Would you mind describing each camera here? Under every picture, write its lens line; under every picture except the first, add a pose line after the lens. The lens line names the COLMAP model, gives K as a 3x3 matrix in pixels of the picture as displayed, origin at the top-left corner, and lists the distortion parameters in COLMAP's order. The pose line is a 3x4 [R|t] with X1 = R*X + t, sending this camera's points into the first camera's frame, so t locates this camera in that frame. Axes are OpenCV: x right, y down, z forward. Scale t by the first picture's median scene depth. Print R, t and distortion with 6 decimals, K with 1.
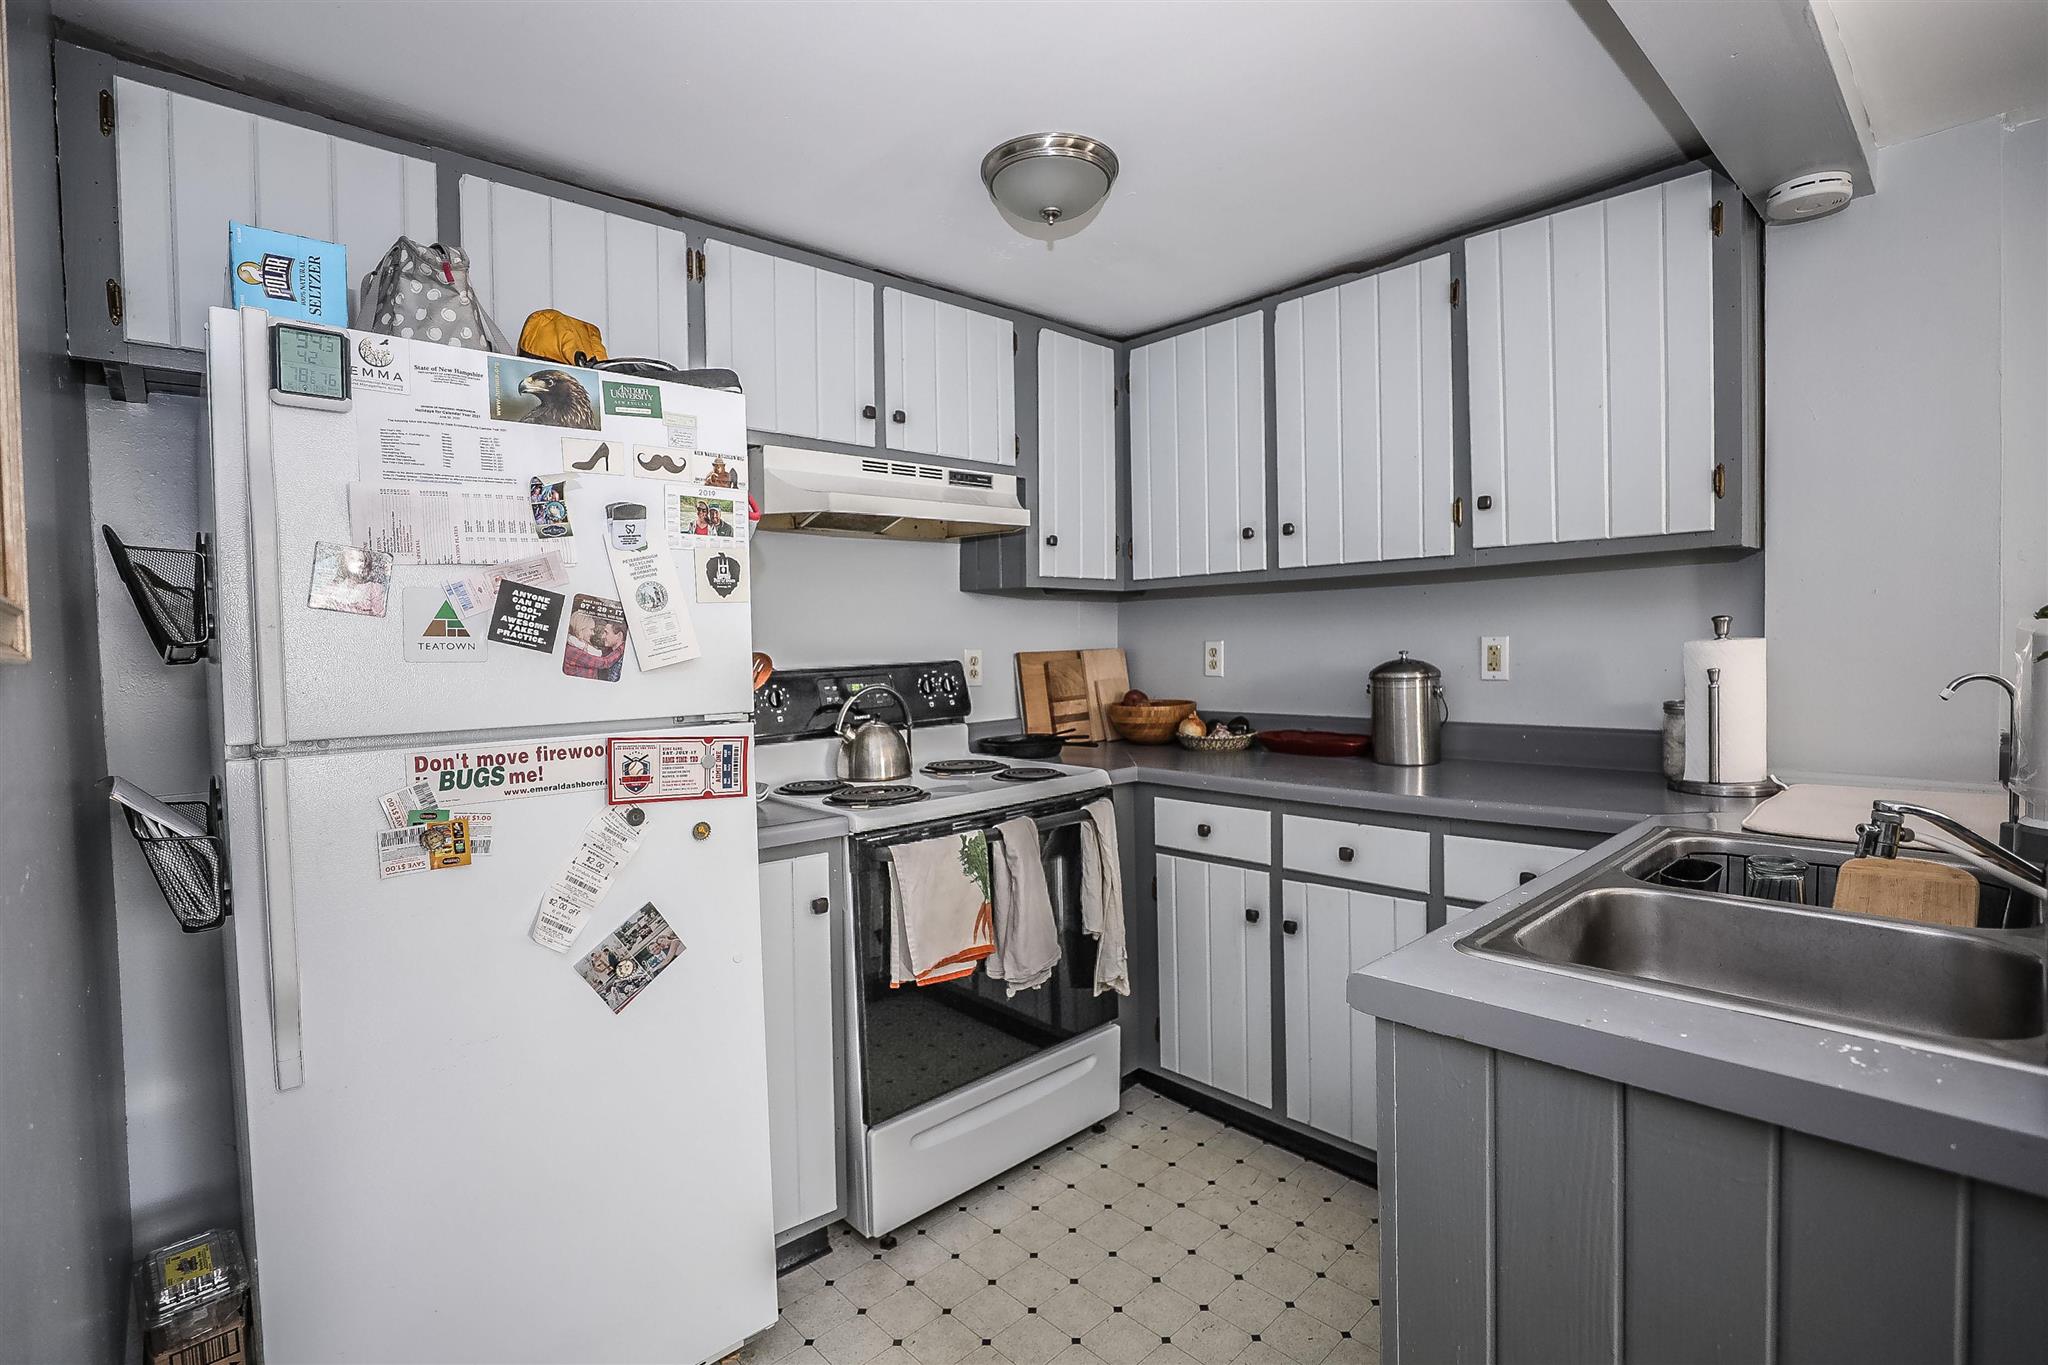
lens RADIAL K [[937.6, 0, 1018.8], [0, 937.6, 682.5], [0, 0, 1]] dist [-0.033487, 0.004237]
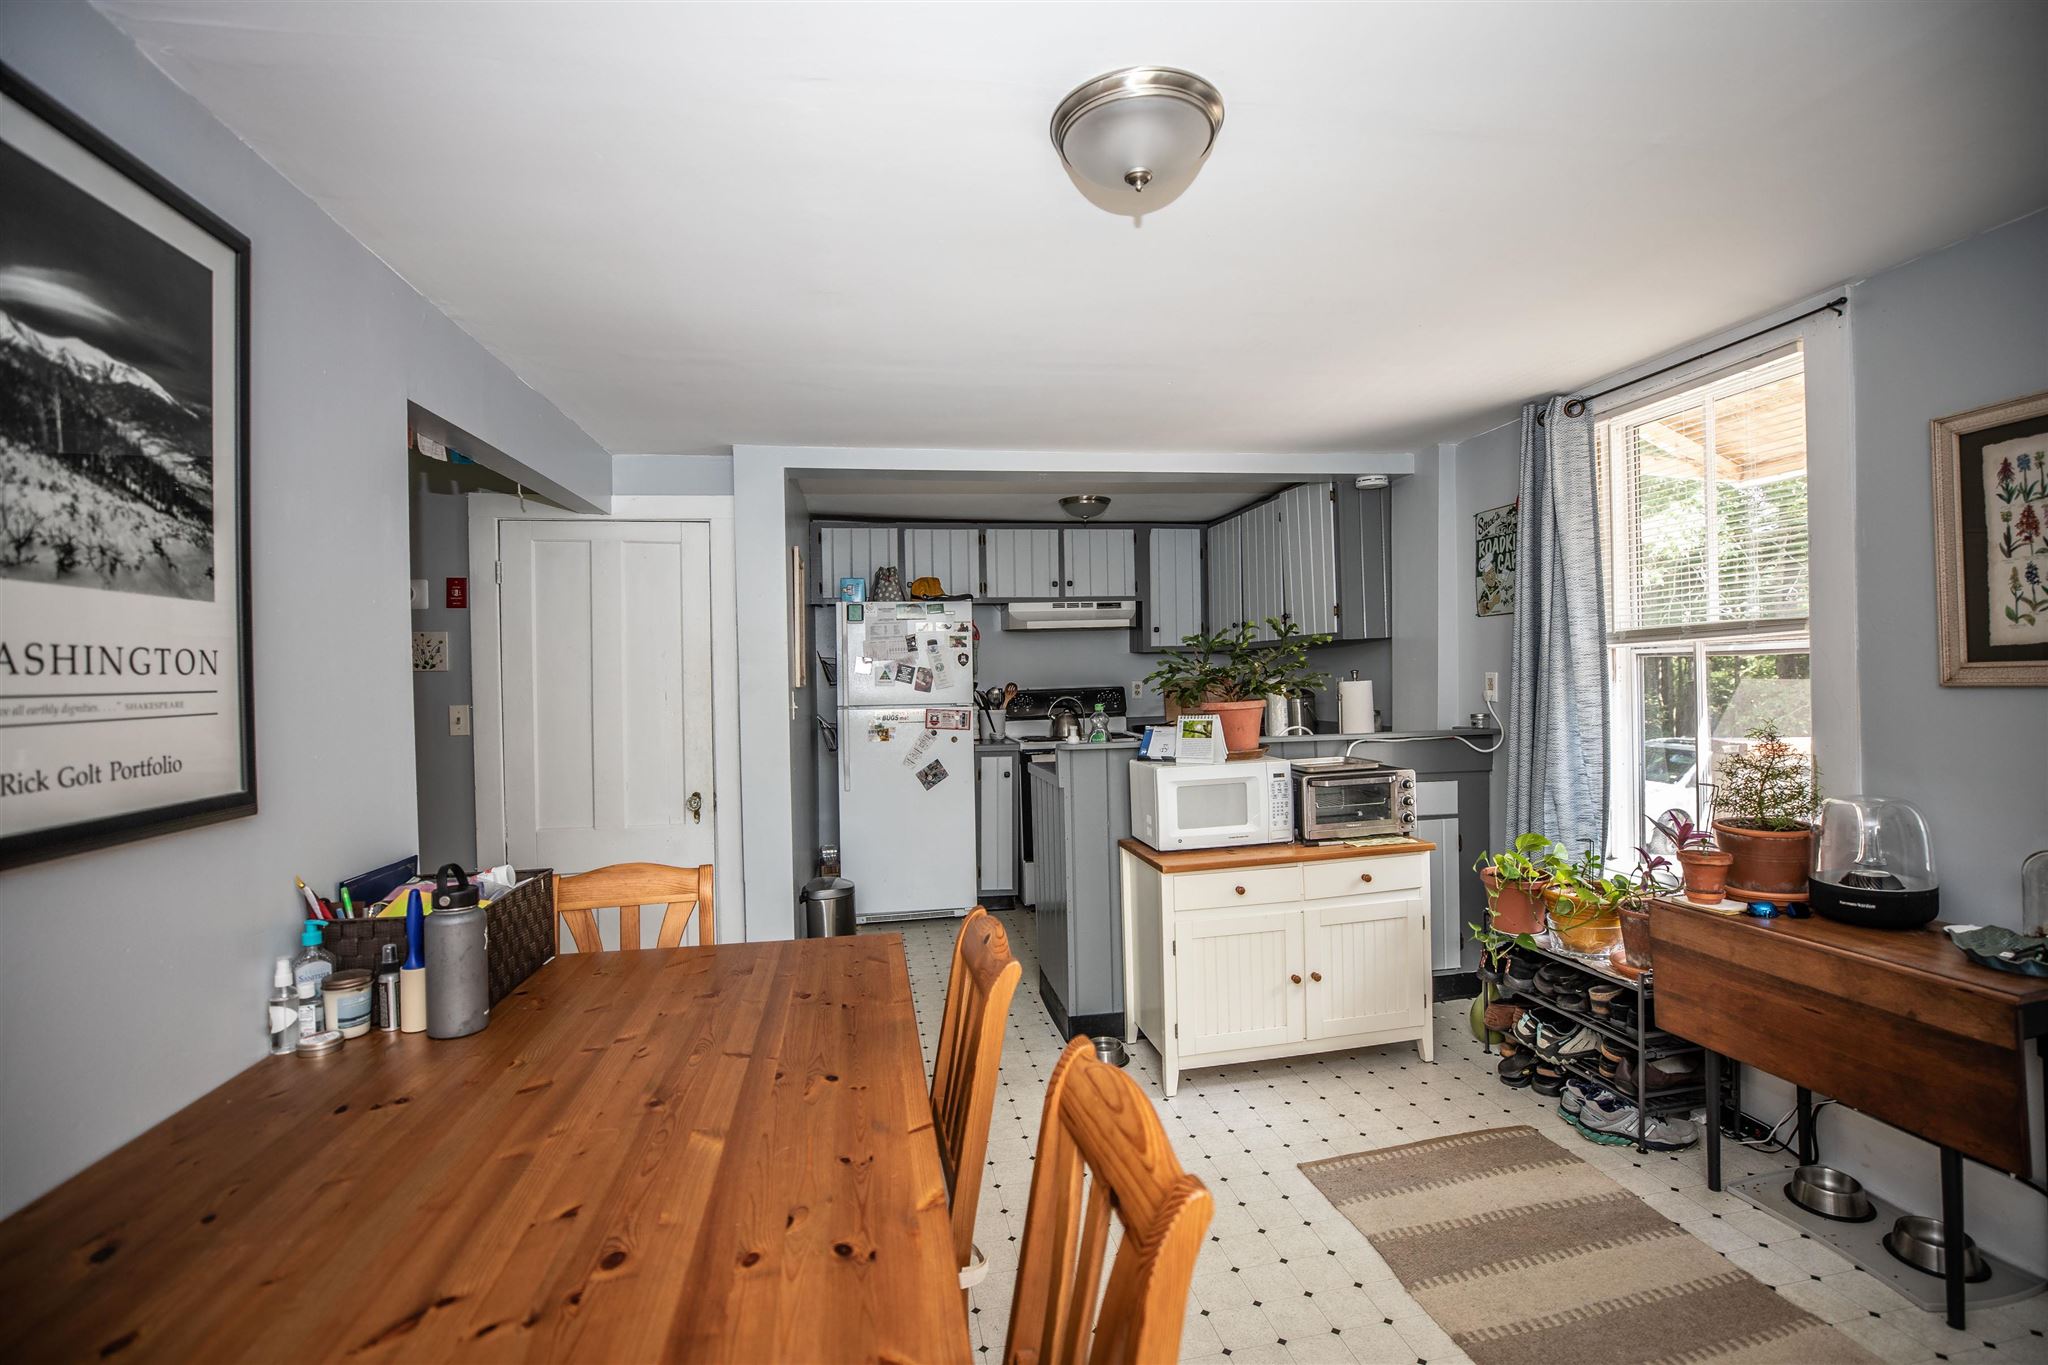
lens RADIAL K [[937.6, 0, 1037.3], [0, 937.6, 688.2], [0, 0, 1]] dist [-0.033487, 0.004237]
pose [[0.845098, 0.011249, -0.534494, 1.599406], [-0.020402, 0.999729, -0.011218, 0.012826], [0.534223, 0.020385, 0.845098, -1.554209]]
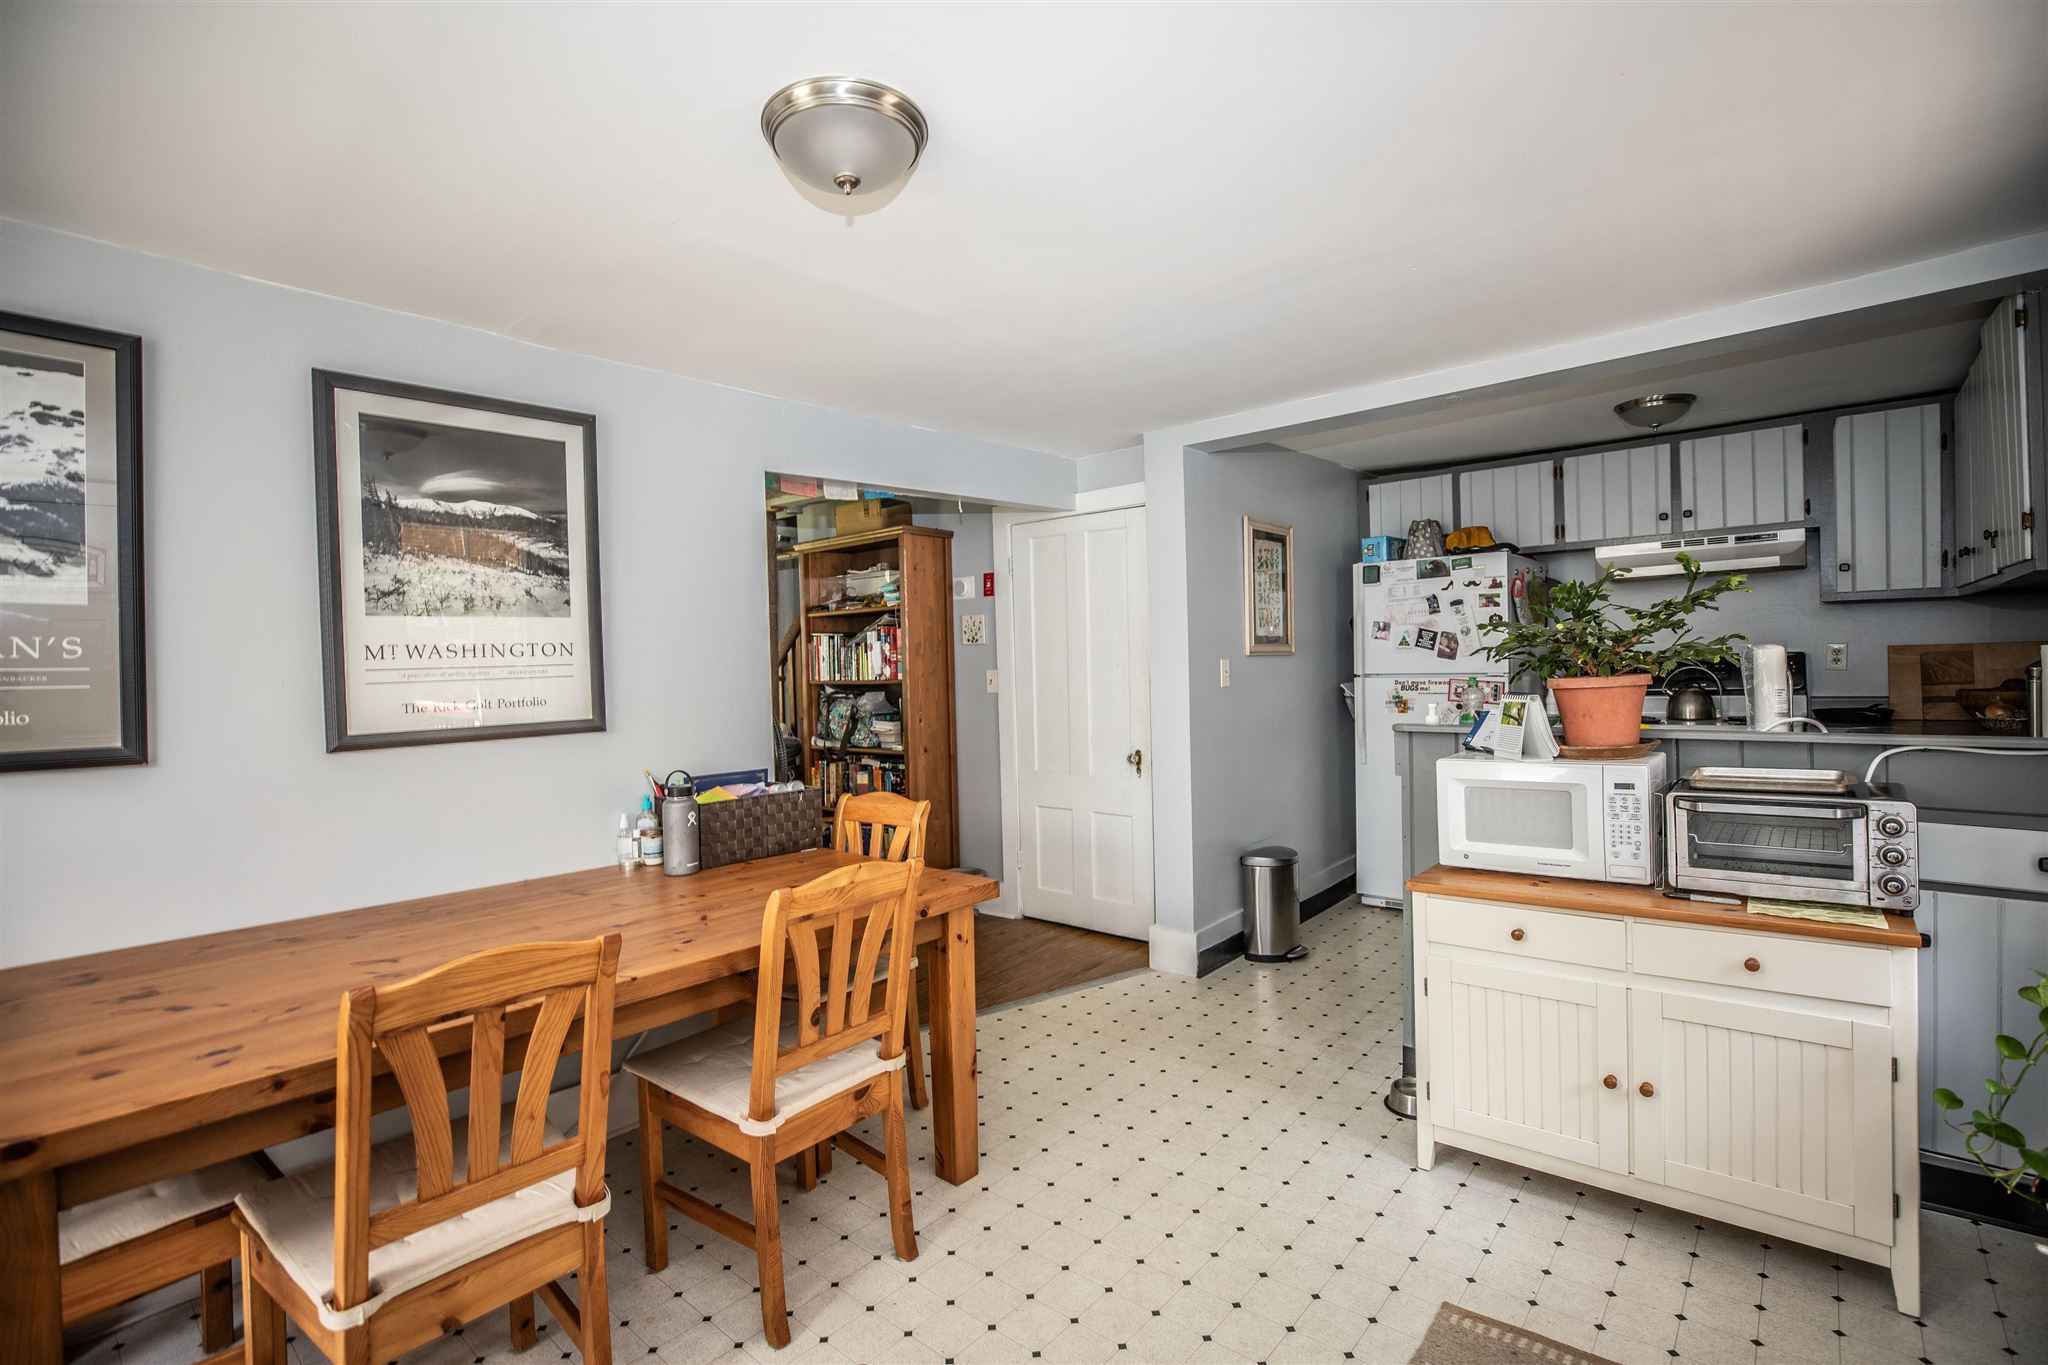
lens RADIAL K [[937.6, 0, 1018.7], [0, 937.6, 685.6], [0, 0, 1]] dist [-0.033487, 0.004237]
pose [[0.098468, 0.045853, -0.994083, 2.210305], [-0.016158, 0.998880, 0.044474, -0.026970], [0.995009, 0.011683, 0.099098, -0.624690]]
